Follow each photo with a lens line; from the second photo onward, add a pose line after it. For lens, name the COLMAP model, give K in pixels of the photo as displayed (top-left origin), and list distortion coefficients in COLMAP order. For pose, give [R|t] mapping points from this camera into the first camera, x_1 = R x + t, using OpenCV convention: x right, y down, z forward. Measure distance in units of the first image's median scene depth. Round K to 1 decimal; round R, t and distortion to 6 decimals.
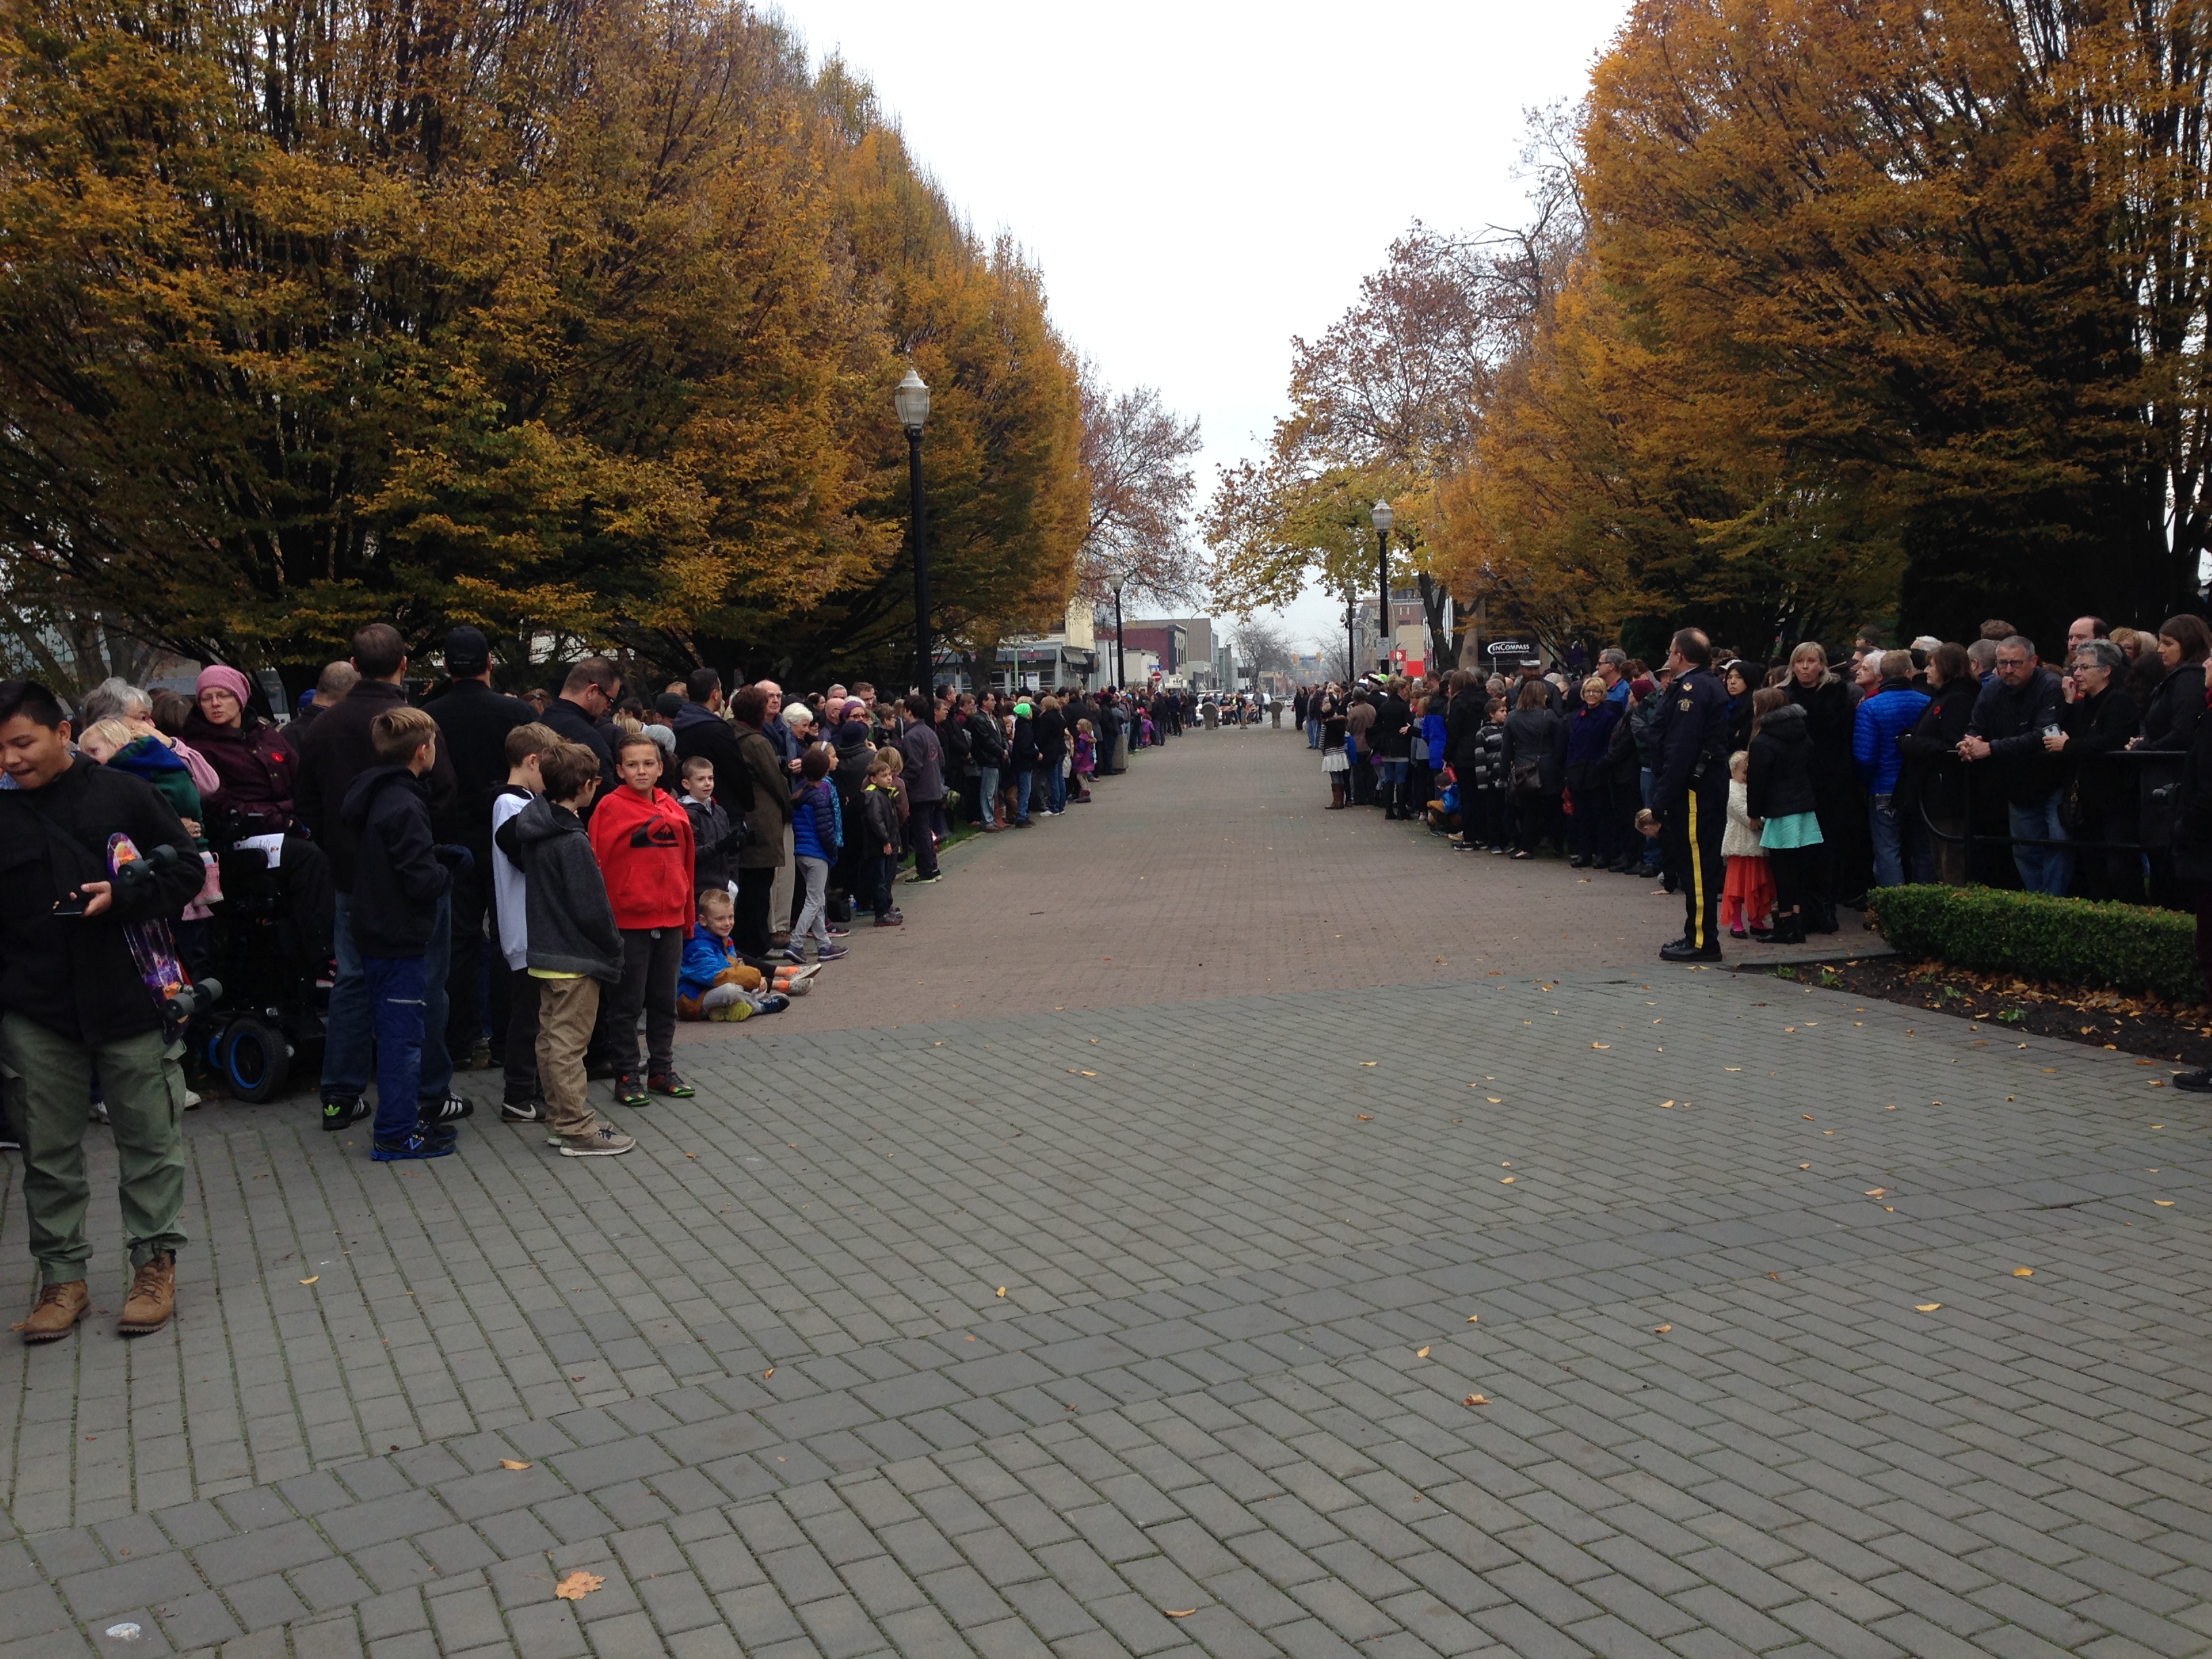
lens RADIAL K [[2136.3, 0, 1167.7], [0, 2136.3, 756.1], [0, 0, 1]] dist [0.106064, -0.126743]
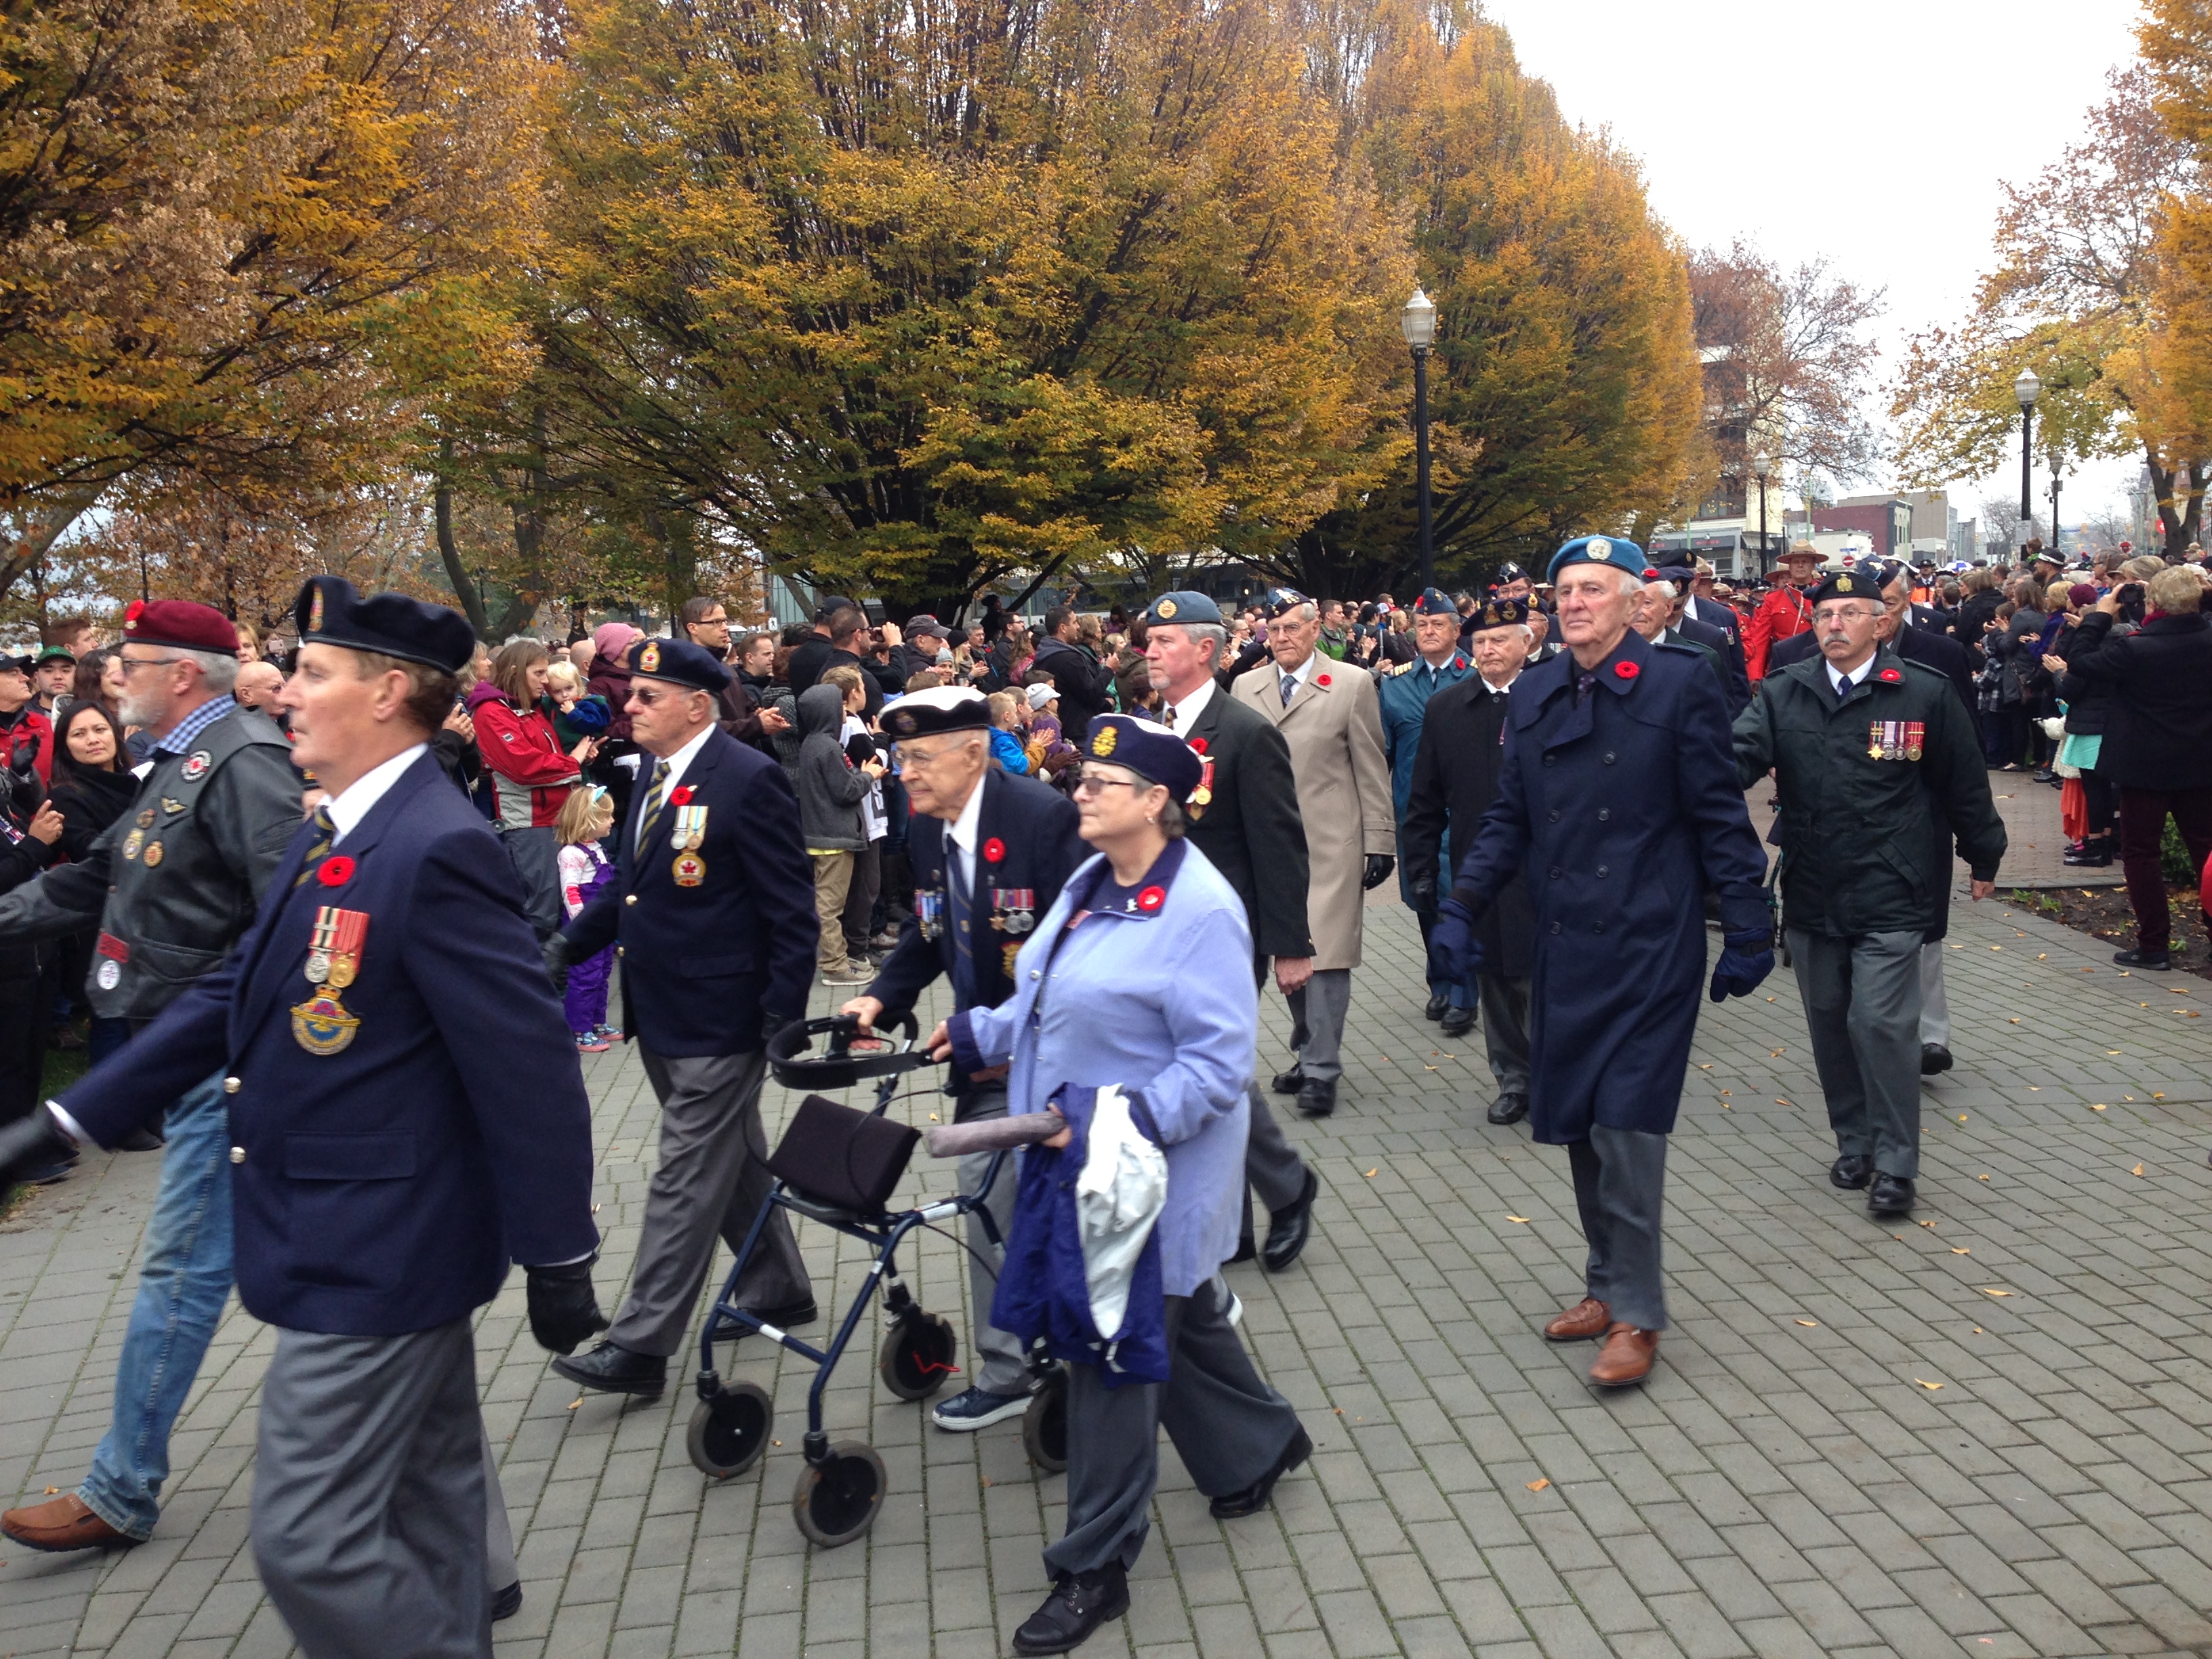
lens RADIAL K [[2136.3, 0, 1065.3], [0, 2136.3, 785.7], [0, 0, 1]] dist [0.106064, -0.126743]
pose [[0.932333, 0.012939, -0.361370, 0.110463], [0.010447, 0.997979, 0.062685, -0.009236], [0.361451, -0.062219, 0.930313, -0.047321]]
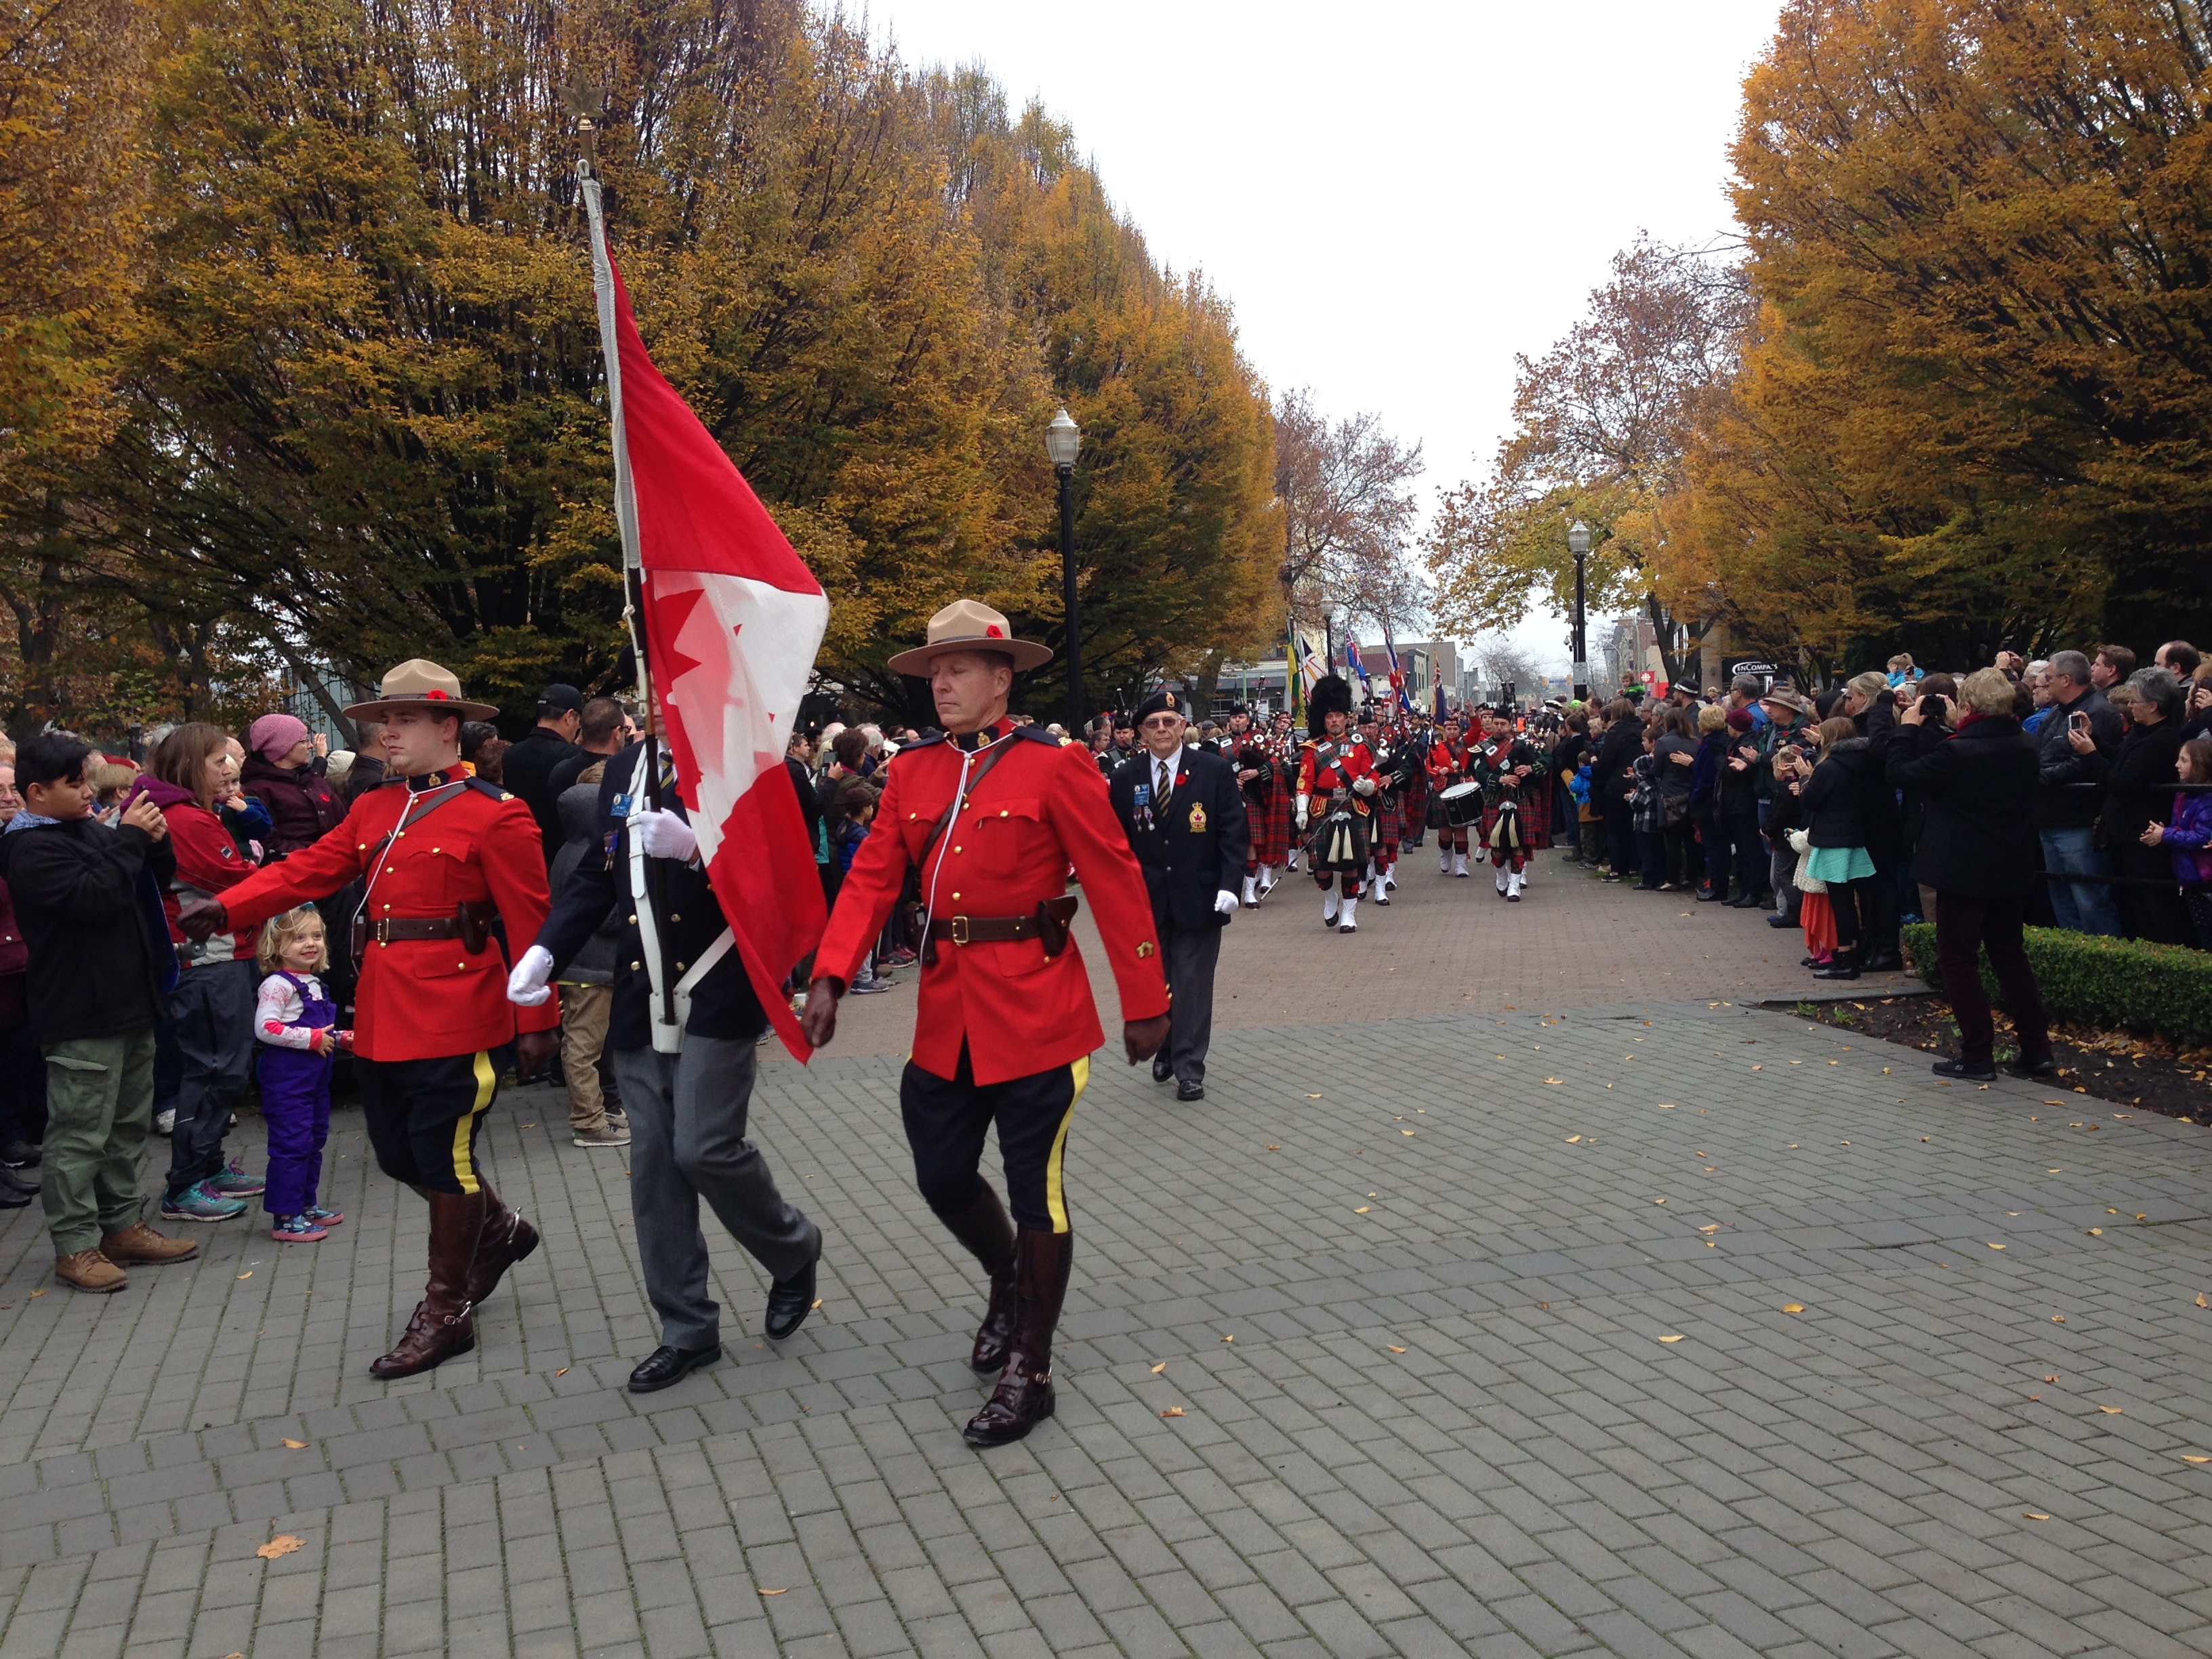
lens RADIAL K [[2136.3, 0, 1127.0], [0, 2136.3, 797.0], [0, 0, 1]] dist [0.106064, -0.126743]
pose [[0.990992, -0.004599, -0.133841, 0.051995], [0.005576, 0.999960, 0.006924, -0.002708], [0.133803, -0.007608, 0.990979, -0.011064]]
